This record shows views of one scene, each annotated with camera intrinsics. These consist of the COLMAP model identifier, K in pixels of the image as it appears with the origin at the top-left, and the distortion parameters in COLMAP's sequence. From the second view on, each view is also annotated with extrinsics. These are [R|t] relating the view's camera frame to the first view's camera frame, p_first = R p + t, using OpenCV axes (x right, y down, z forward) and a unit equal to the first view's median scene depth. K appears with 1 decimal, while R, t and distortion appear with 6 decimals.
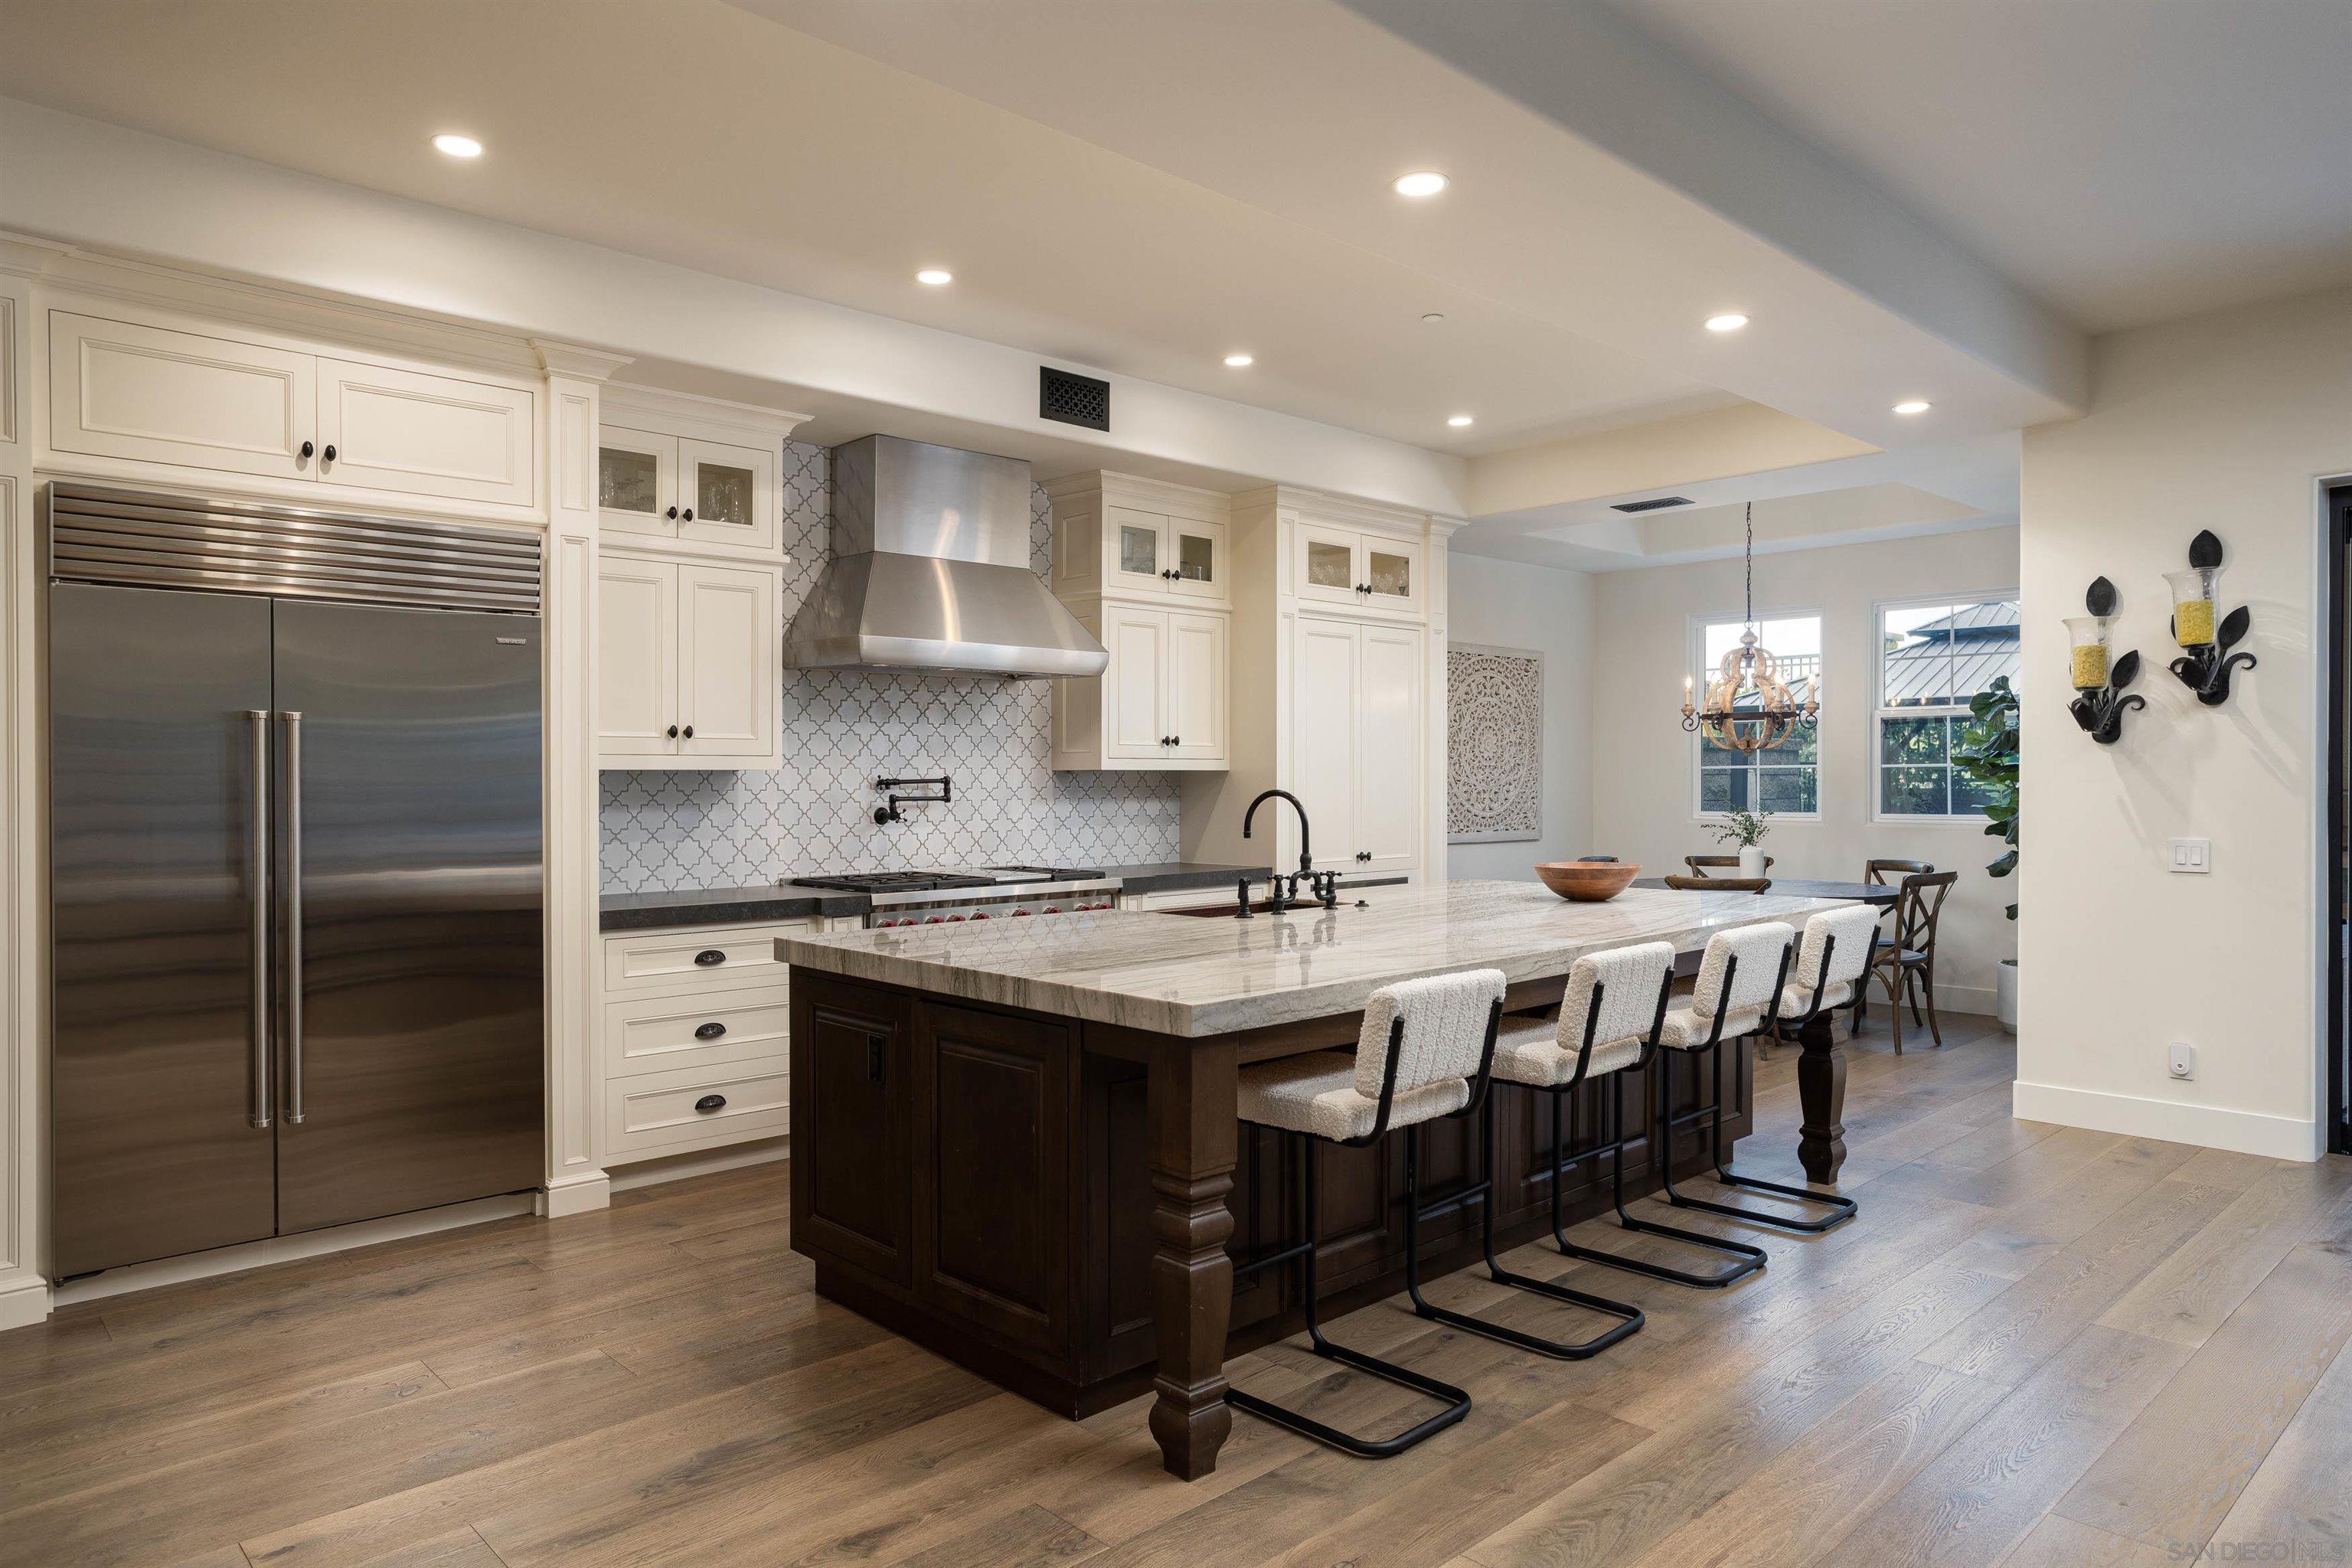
lens RADIAL K [[1454.7, 0, 1174.0], [0, 1454.7, 790.4], [0, 0, 1]] dist [-0.025012, 0.022055]
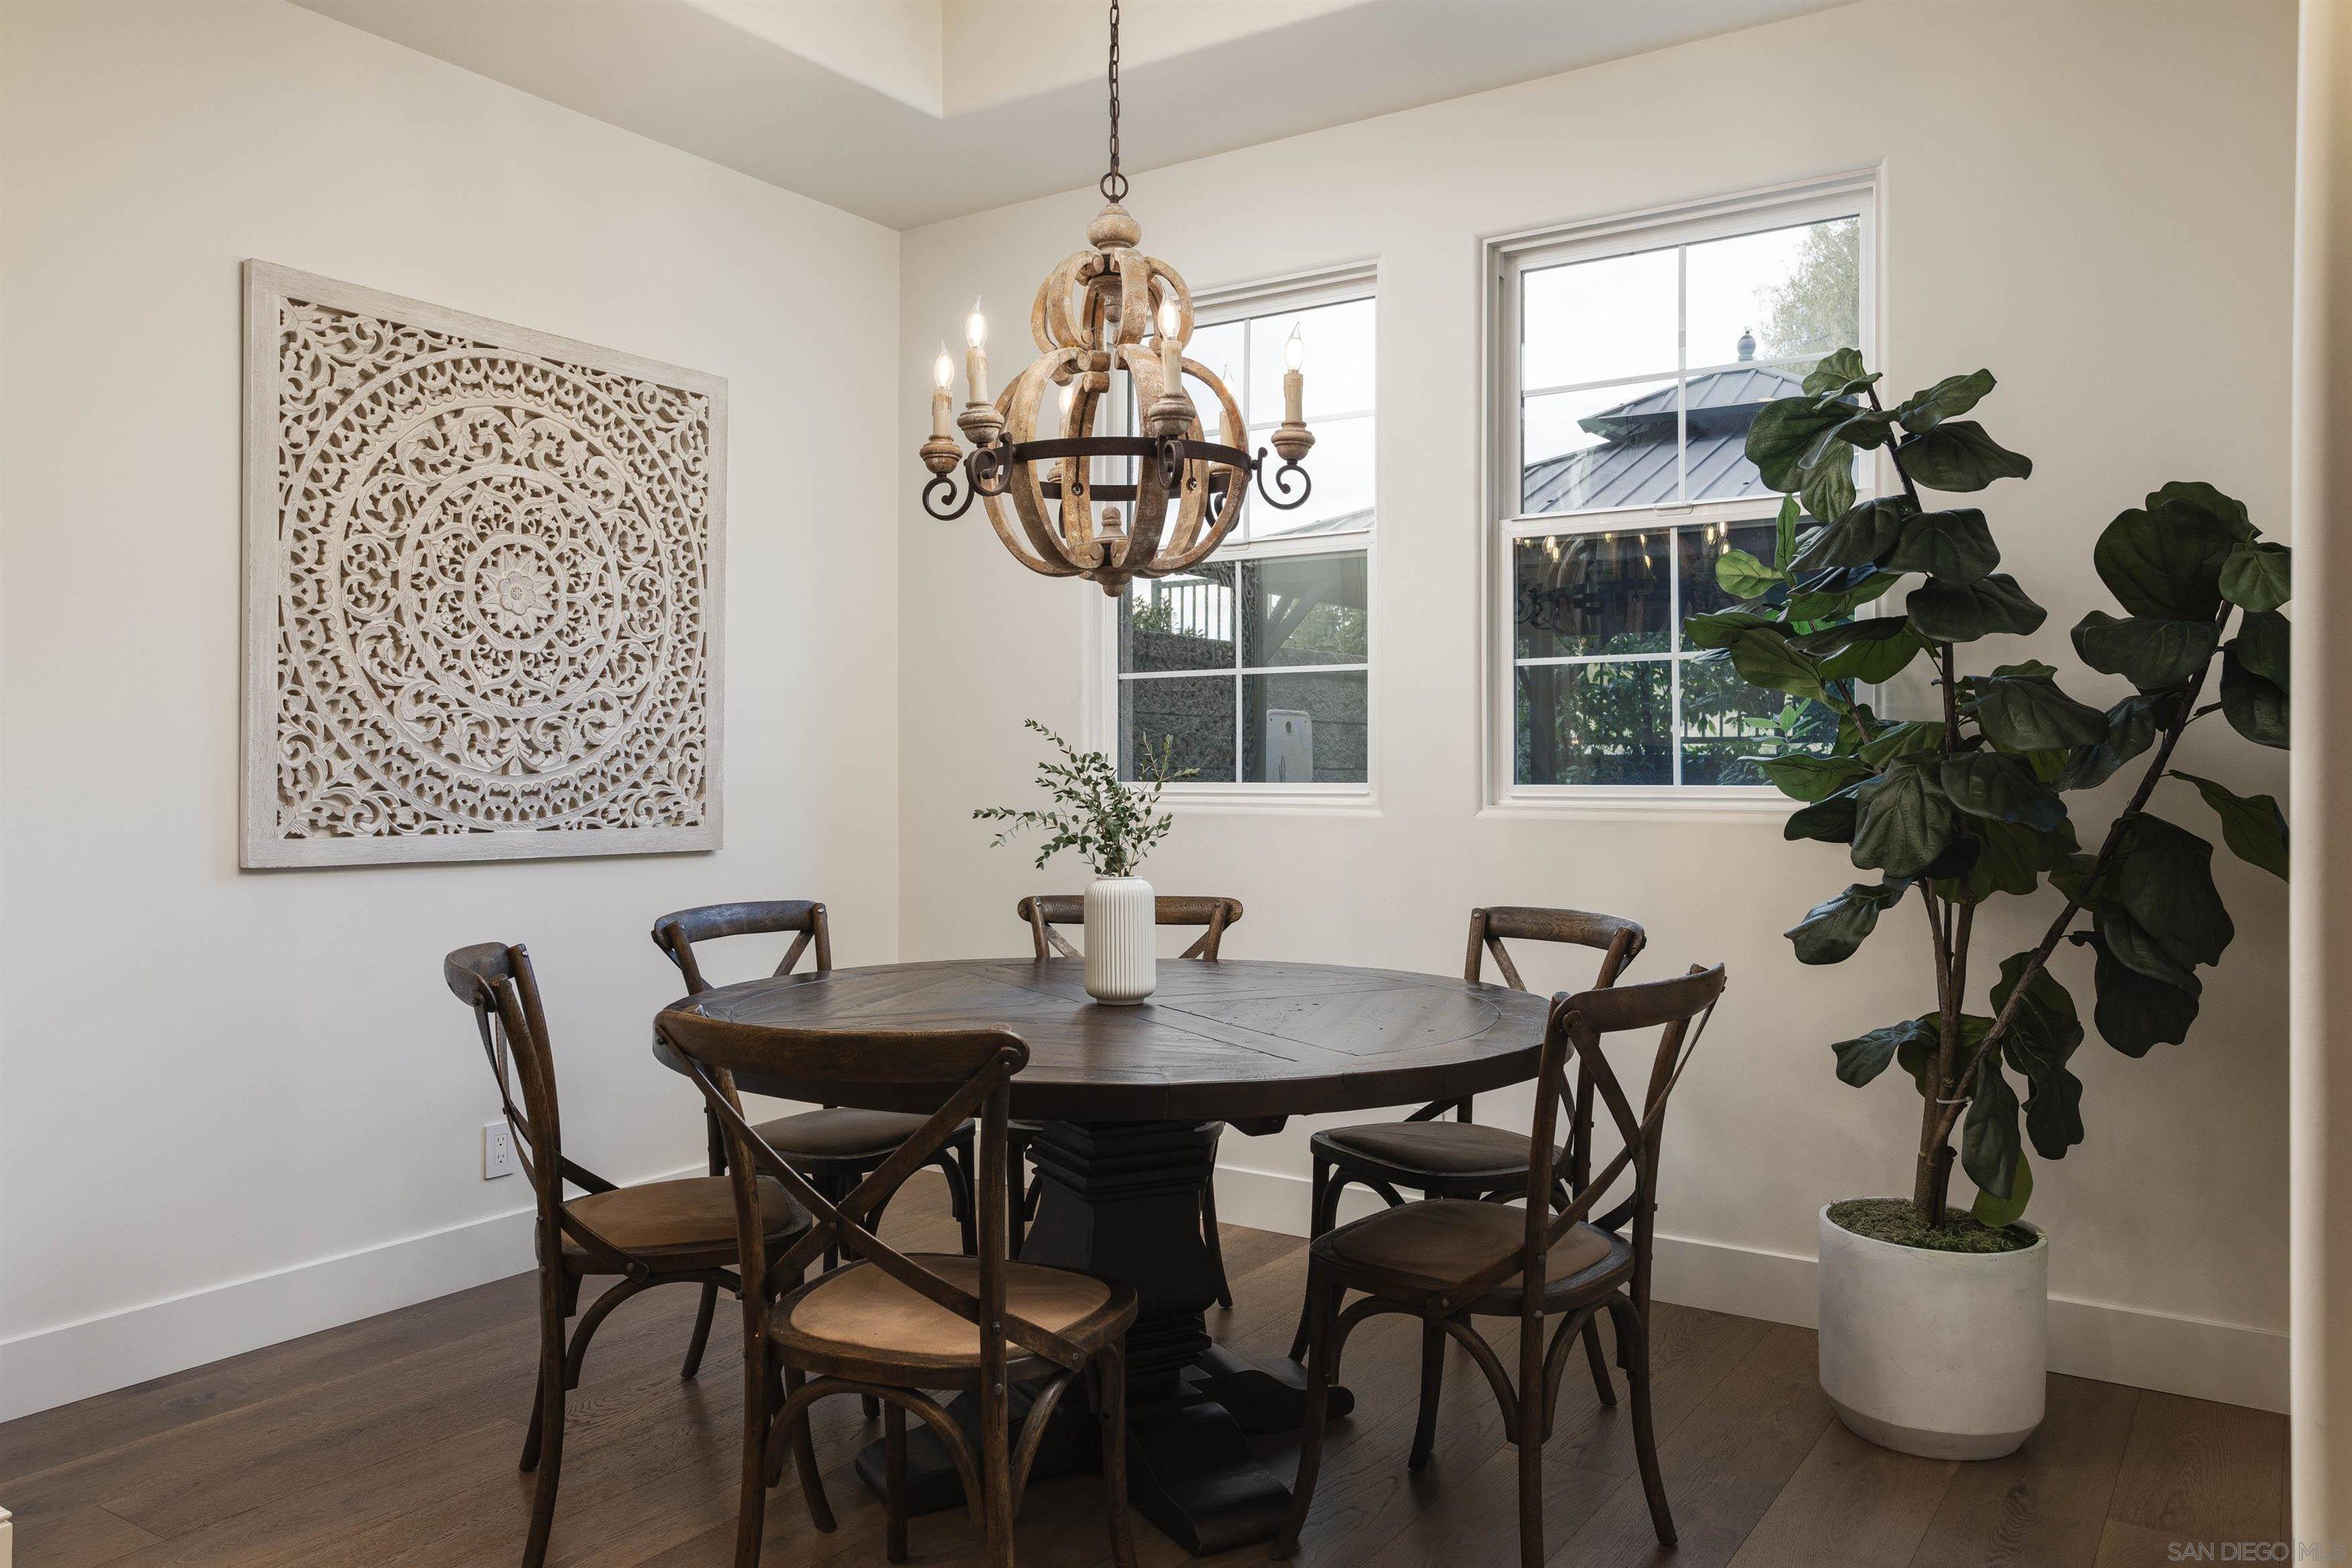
lens RADIAL K [[1699.0, 0, 1157.8], [0, 1699.0, 746.8], [0, 0, 1]] dist [0.009178, 0.005087]
pose [[0.975906, 0.008746, 0.218016, 0.459788], [-0.004028, 0.999748, -0.022073, 0.025689], [-0.218154, 0.020663, 0.975695, 0.894024]]
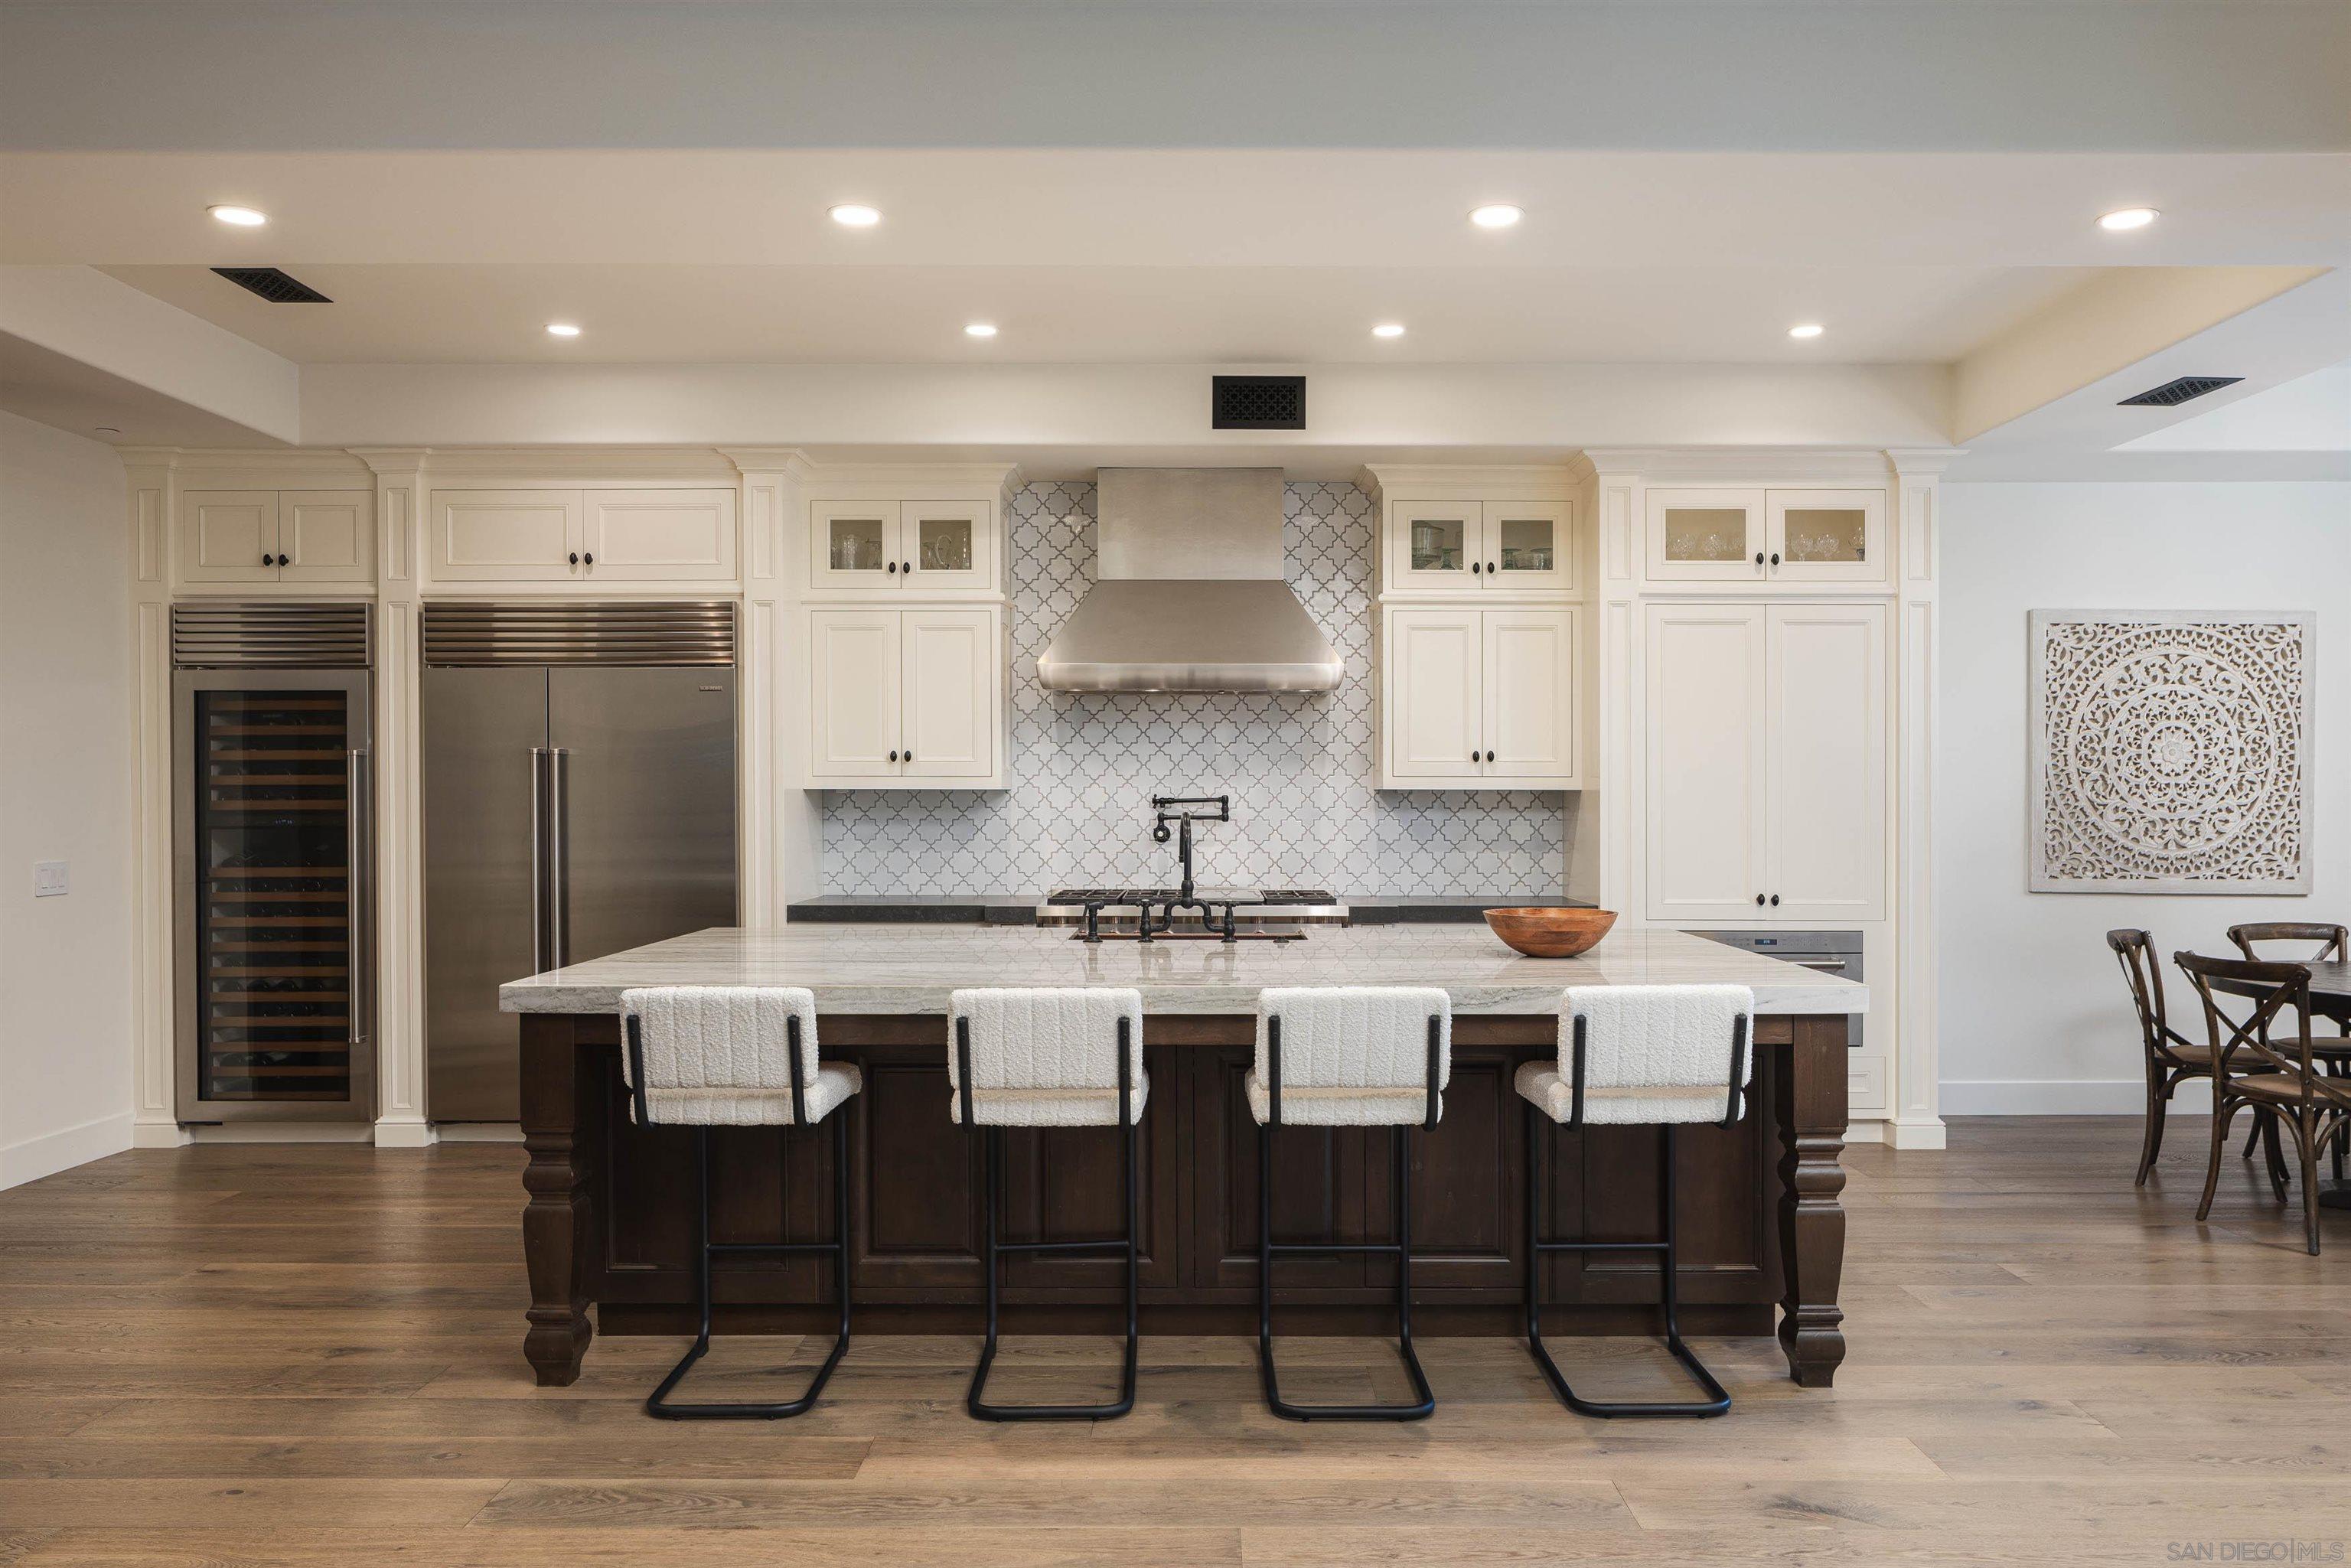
lens RADIAL K [[1633.1, 0, 1208.7], [0, 1633.1, 811.6], [0, 0, 1]] dist [-0.004339, -0.000149]
pose [[0.729672, 0.011450, -0.683701, 0.674538], [-0.010457, 0.999930, 0.005585, -0.005403], [0.683717, 0.003074, 0.729741, 0.199161]]
